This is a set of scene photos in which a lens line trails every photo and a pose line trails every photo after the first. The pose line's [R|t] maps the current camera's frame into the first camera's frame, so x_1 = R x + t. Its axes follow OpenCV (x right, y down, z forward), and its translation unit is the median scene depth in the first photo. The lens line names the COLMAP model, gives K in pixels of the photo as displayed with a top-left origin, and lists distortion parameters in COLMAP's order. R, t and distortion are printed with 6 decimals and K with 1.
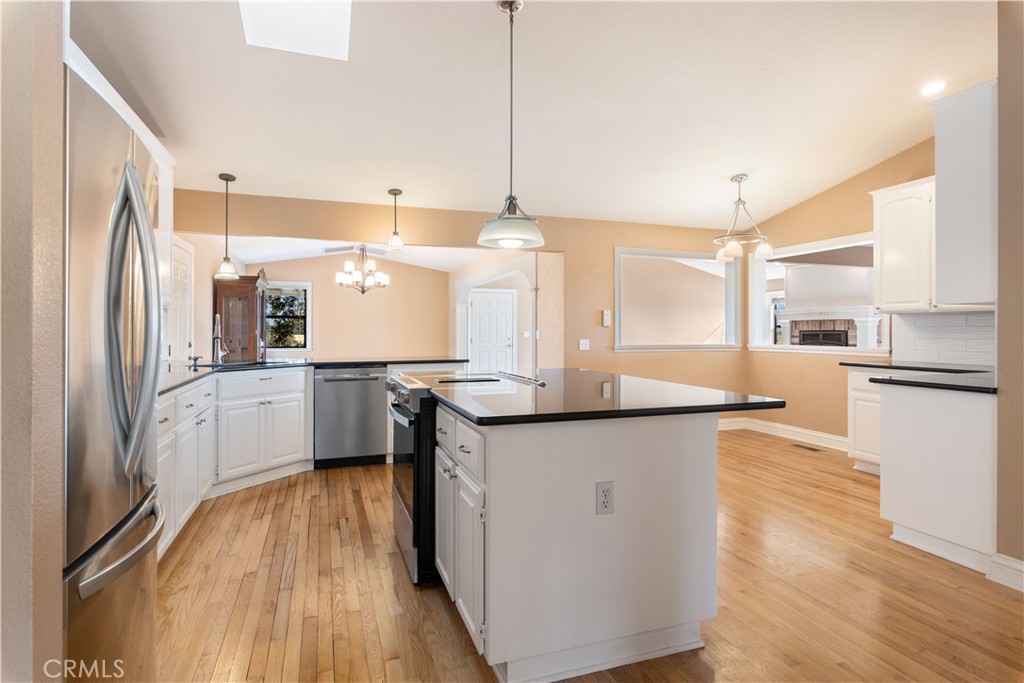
lens RADIAL K [[547.6, 0, 520.4], [0, 547.6, 325.5], [0, 0, 1]] dist [0.006518, 0.000250]
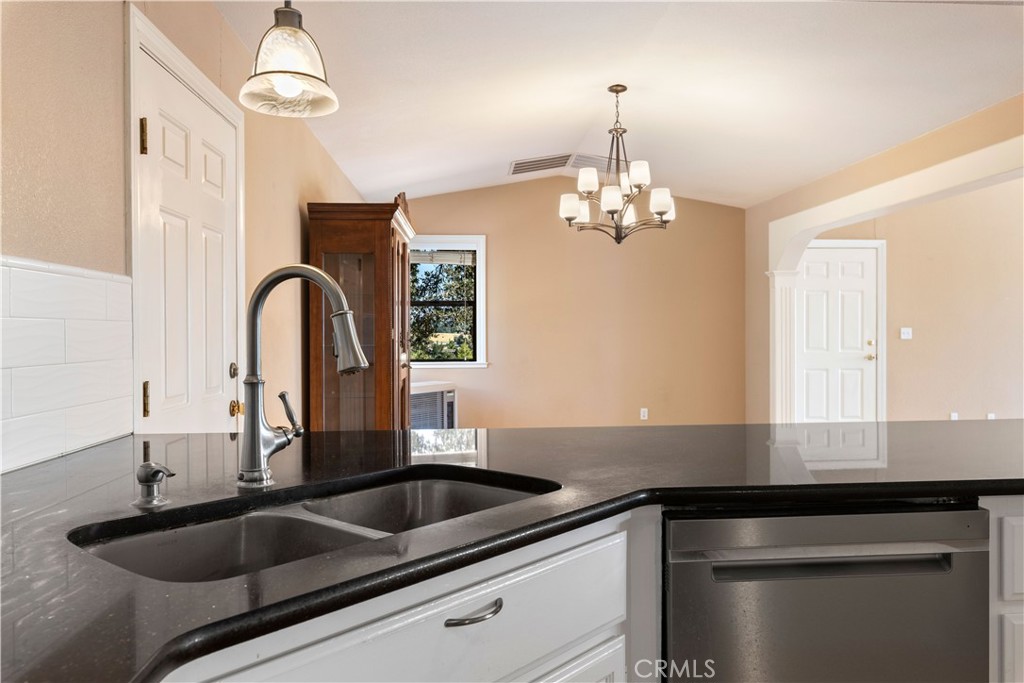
lens RADIAL K [[746.8, 0, 512.2], [0, 746.8, 343.4], [0, 0, 1]] dist [0.009254, 0.000624]
pose [[0.960967, 0.000752, -0.276660, -0.204280], [0.008203, 0.999479, 0.031212, 0.001622], [0.276540, -0.032263, 0.960461, 0.410950]]
